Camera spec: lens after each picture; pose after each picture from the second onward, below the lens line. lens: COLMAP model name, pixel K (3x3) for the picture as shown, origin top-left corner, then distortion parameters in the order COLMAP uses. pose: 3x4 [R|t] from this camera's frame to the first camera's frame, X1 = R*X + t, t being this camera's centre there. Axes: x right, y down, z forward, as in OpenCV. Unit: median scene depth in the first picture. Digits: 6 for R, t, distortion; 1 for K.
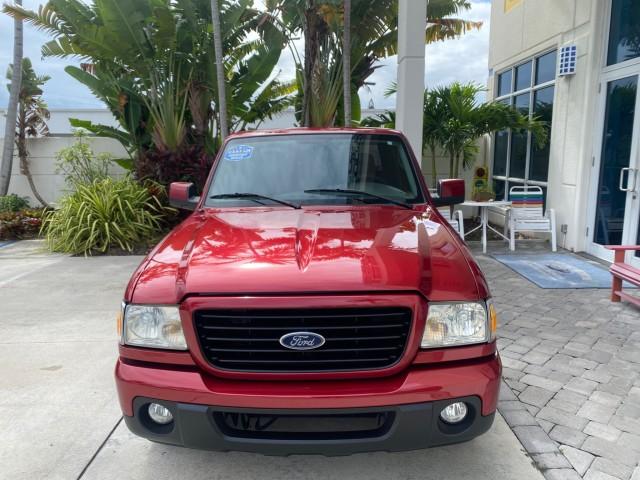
lens RADIAL K [[489.3, 0, 318.1], [0, 489.3, 237.1], [0, 0, 1]] dist [0.016066, -0.004126]
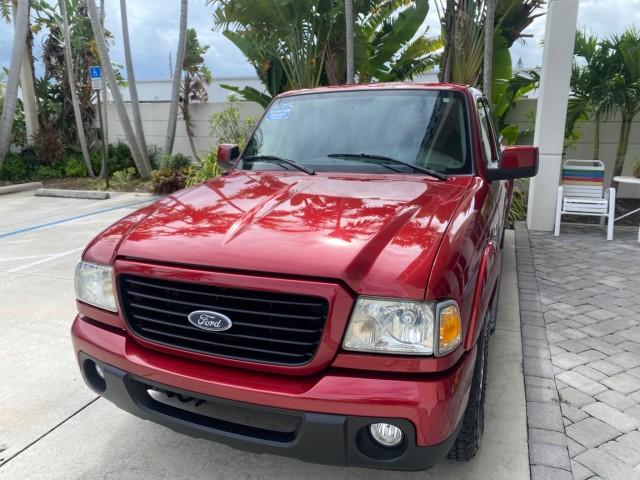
lens RADIAL K [[495.2, 0, 320.8], [0, 495.2, 229.9], [0, 0, 1]] dist [0.007894, 0.001847]
pose [[0.939902, 0.078319, -0.332340, 0.112932], [-0.061165, 0.996214, 0.061783, -0.005534], [0.335920, -0.037742, 0.941134, 0.055701]]
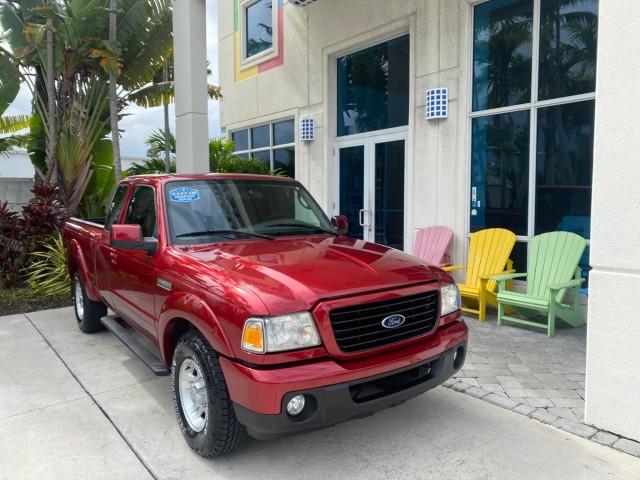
lens RADIAL K [[492.1, 0, 320.0], [0, 492.1, 240.0], [0, 0, 1]] dist [0.005745, -0.000947]
pose [[0.786076, -0.045835, 0.616428, -0.274556], [0.102839, 0.993046, -0.057303, 0.008709], [-0.609515, 0.108438, 0.785324, -0.009065]]
